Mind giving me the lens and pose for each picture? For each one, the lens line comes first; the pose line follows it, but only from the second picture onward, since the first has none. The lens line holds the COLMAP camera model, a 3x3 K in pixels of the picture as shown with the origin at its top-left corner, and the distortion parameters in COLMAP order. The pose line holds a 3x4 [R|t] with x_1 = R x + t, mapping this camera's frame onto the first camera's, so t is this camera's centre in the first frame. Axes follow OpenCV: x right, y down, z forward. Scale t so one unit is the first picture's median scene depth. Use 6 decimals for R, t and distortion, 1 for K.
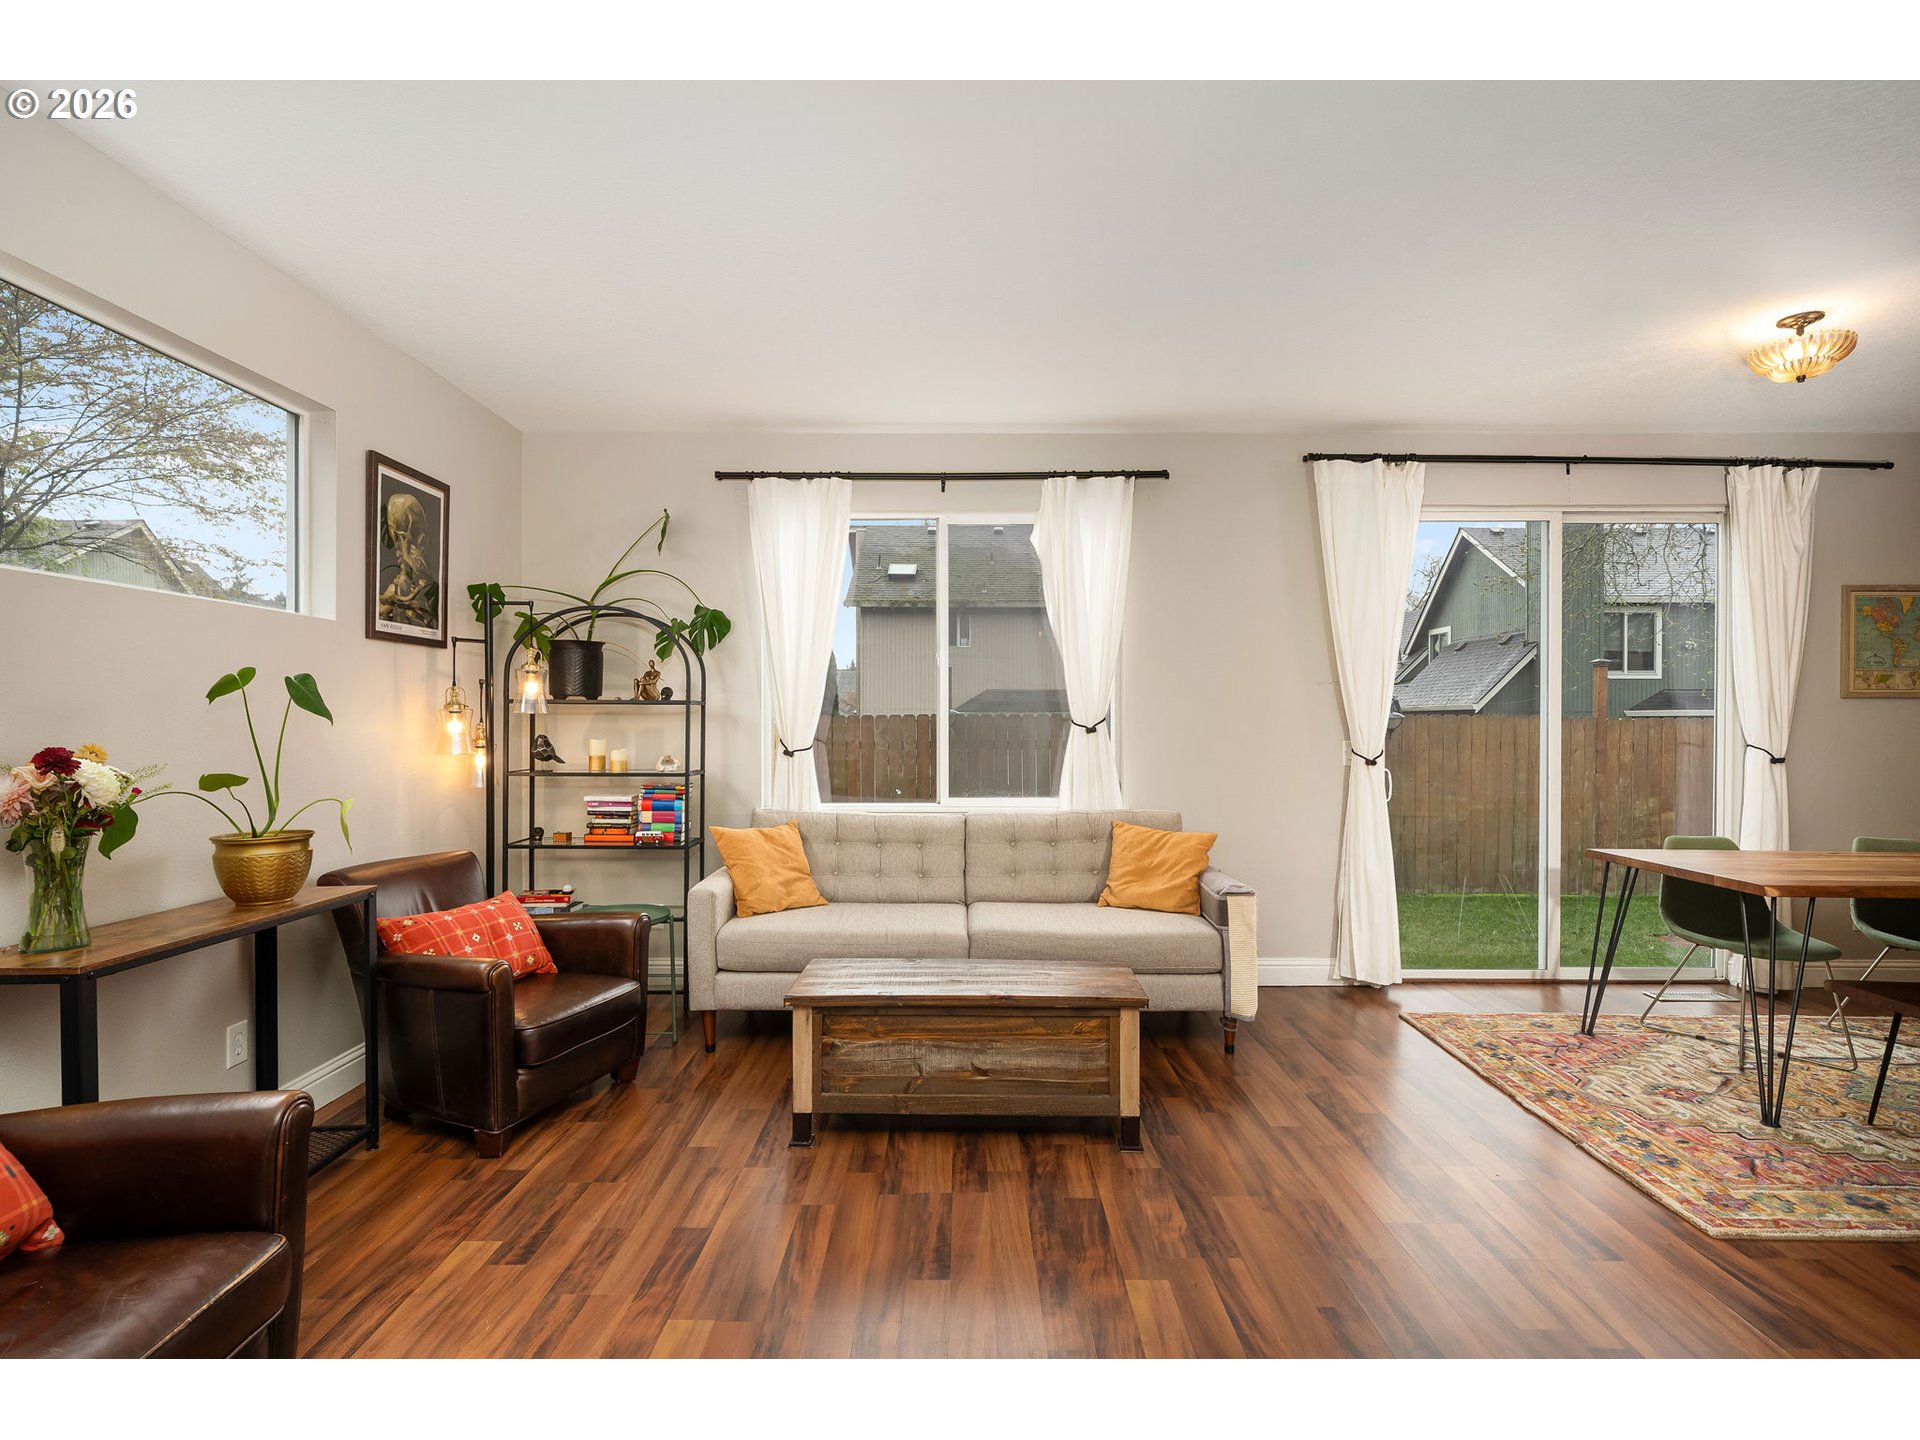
lens RADIAL K [[966.7, 0, 954.6], [0, 966.7, 722.4], [0, 0, 1]] dist [0.000026, -0.001531]
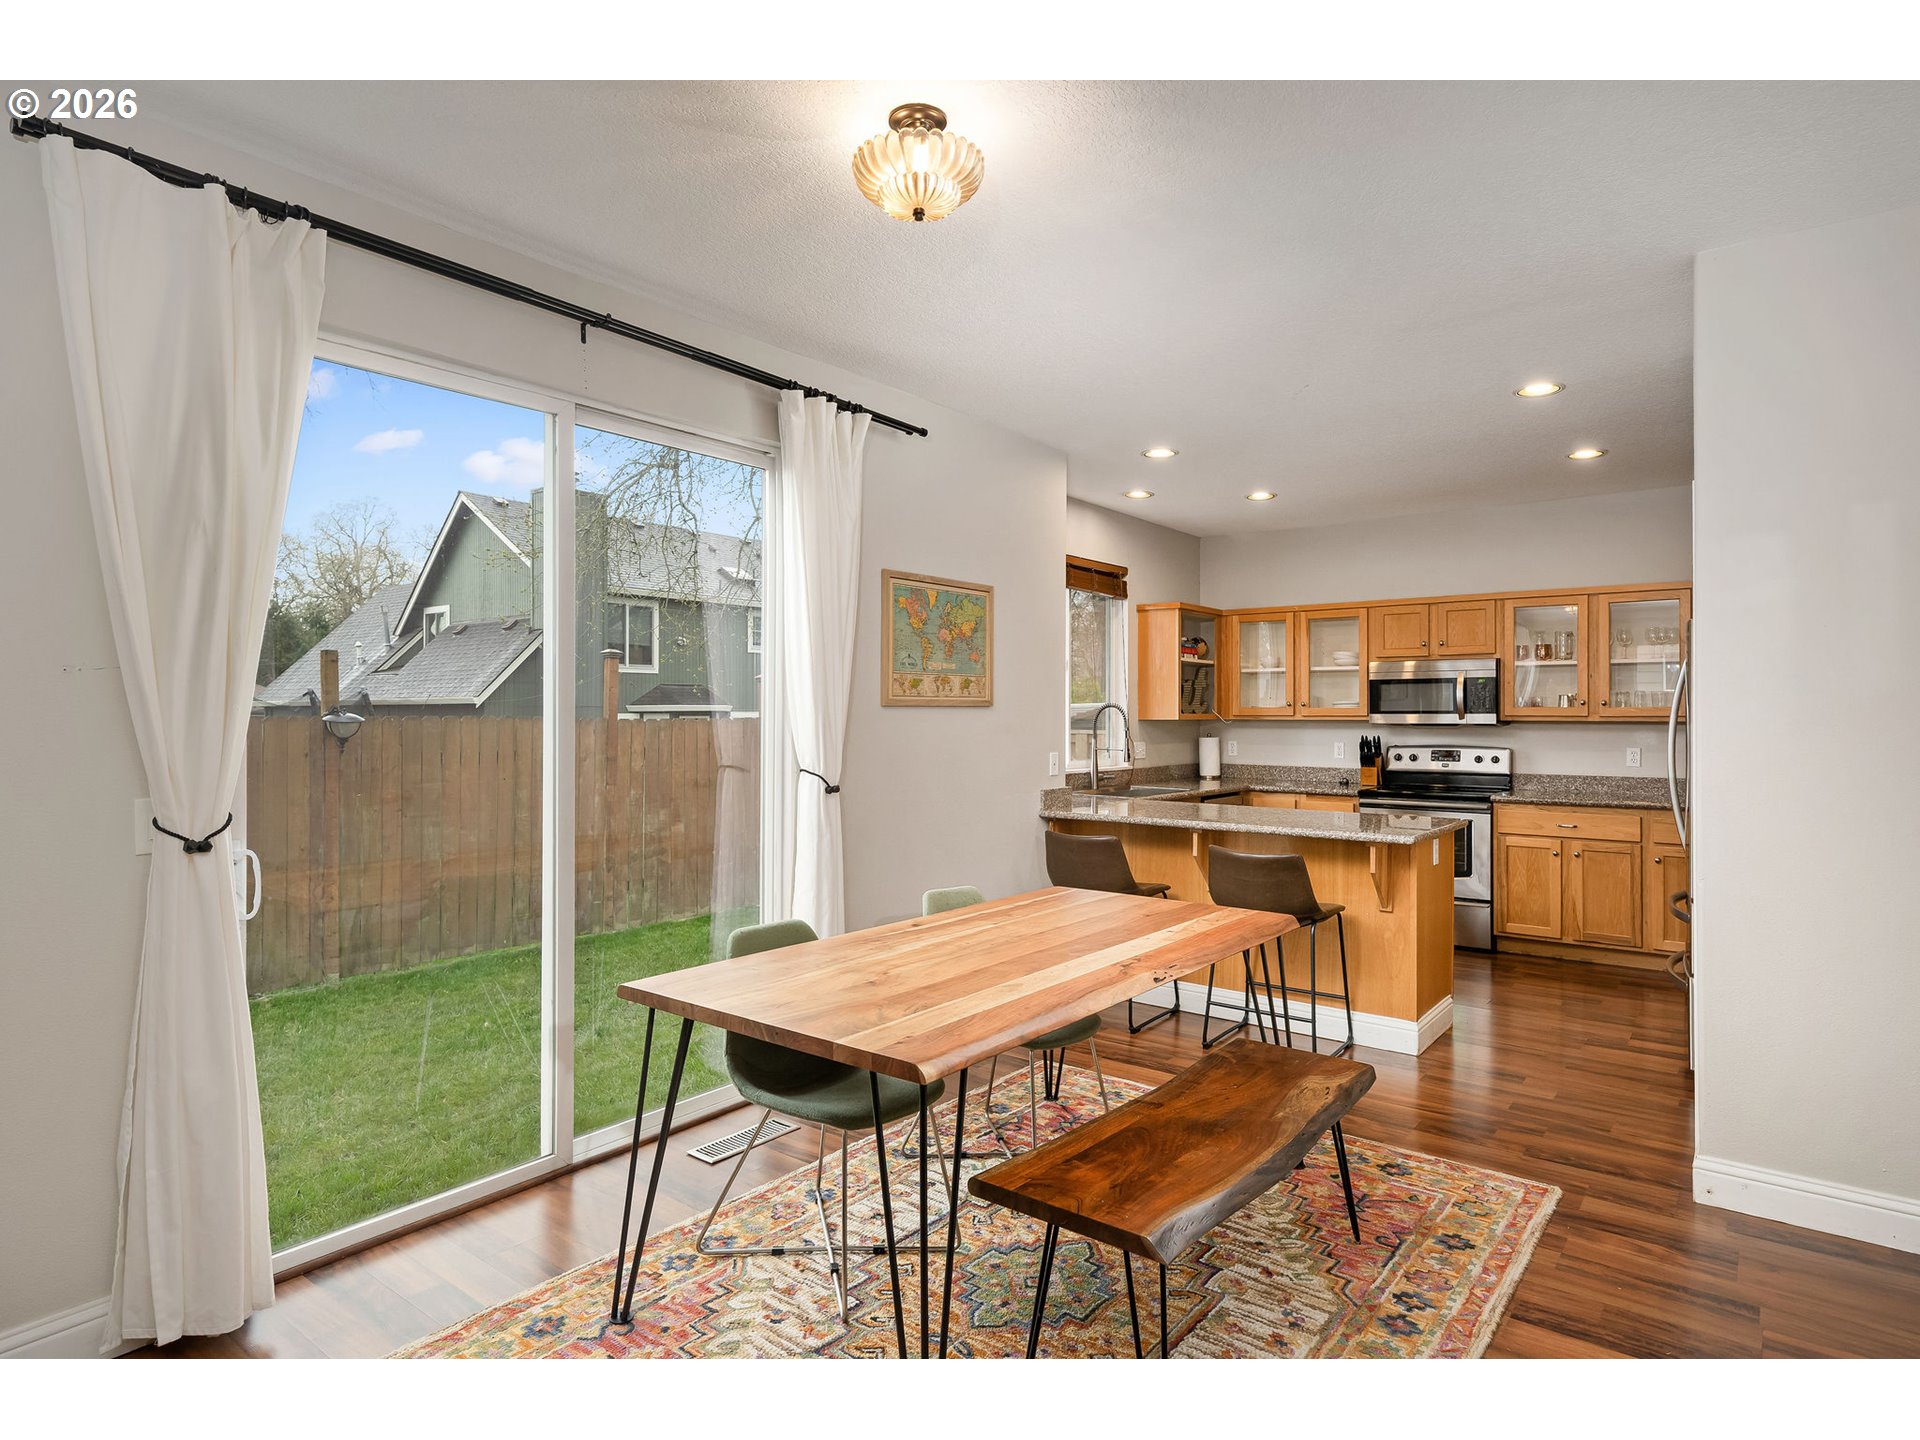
lens RADIAL K [[1063.5, 0, 968.5], [0, 1063.5, 707.8], [0, 0, 1]] dist [0.004083, -0.002111]
pose [[0.604107, 0.001511, 0.796901, 0.242221], [0.003339, 0.999985, -0.004427, -0.019698], [-0.796896, 0.005335, 0.604093, 0.395526]]
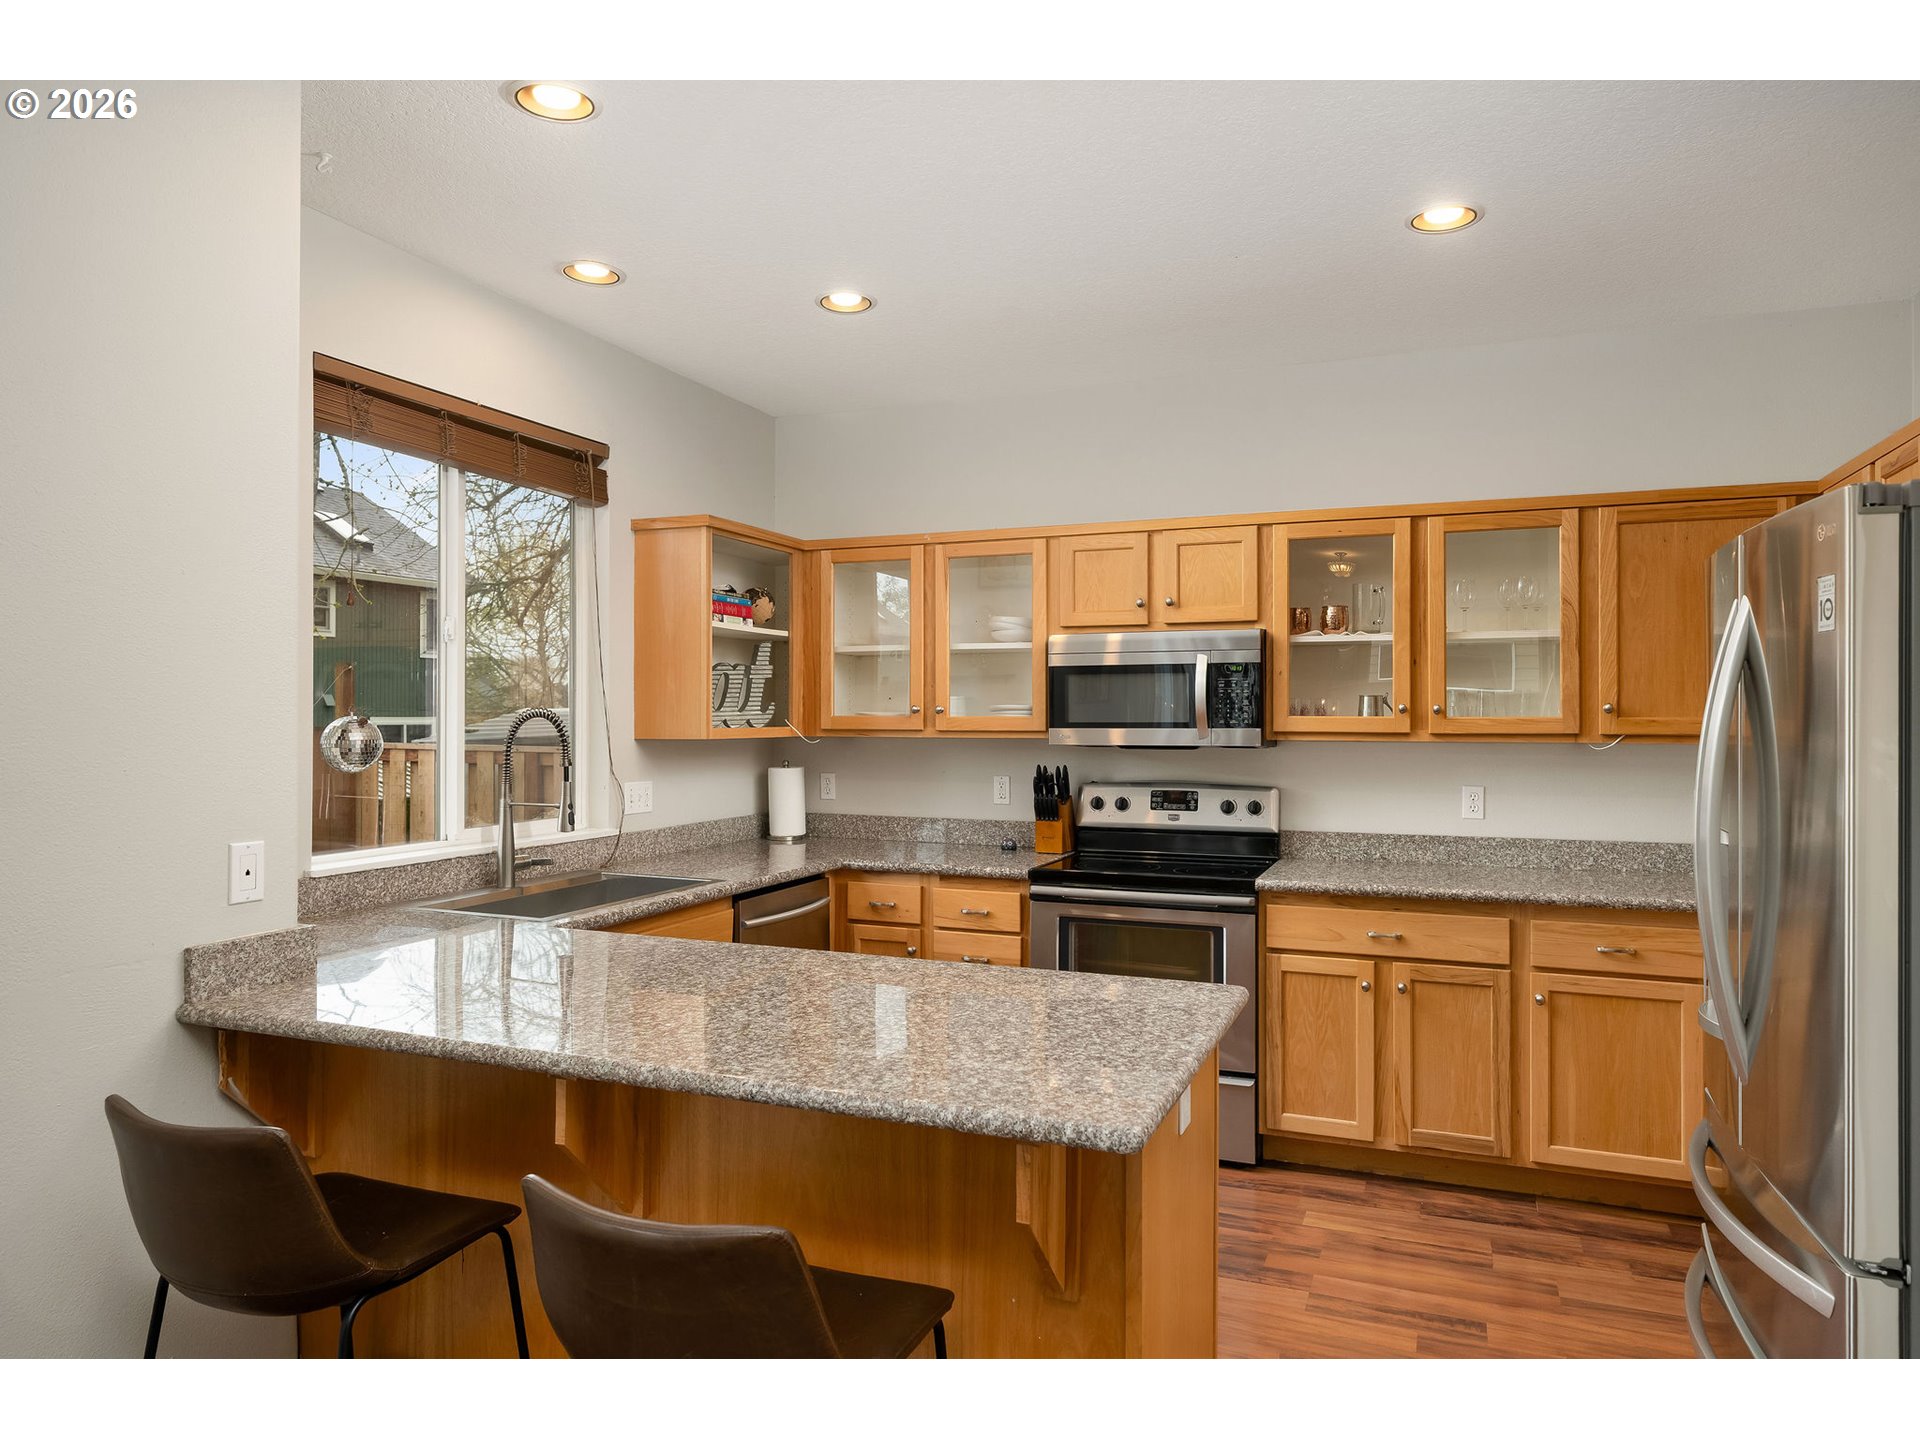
lens RADIAL K [[1165.6, 0, 977.8], [0, 1165.6, 704.7], [0, 0, 1]] dist [-0.004289, 0.001440]
pose [[0.360523, 0.007651, 0.932719, 0.878044], [0.002775, 0.999953, -0.009276, -0.025581], [-0.932746, 0.005933, 0.360485, 0.566178]]
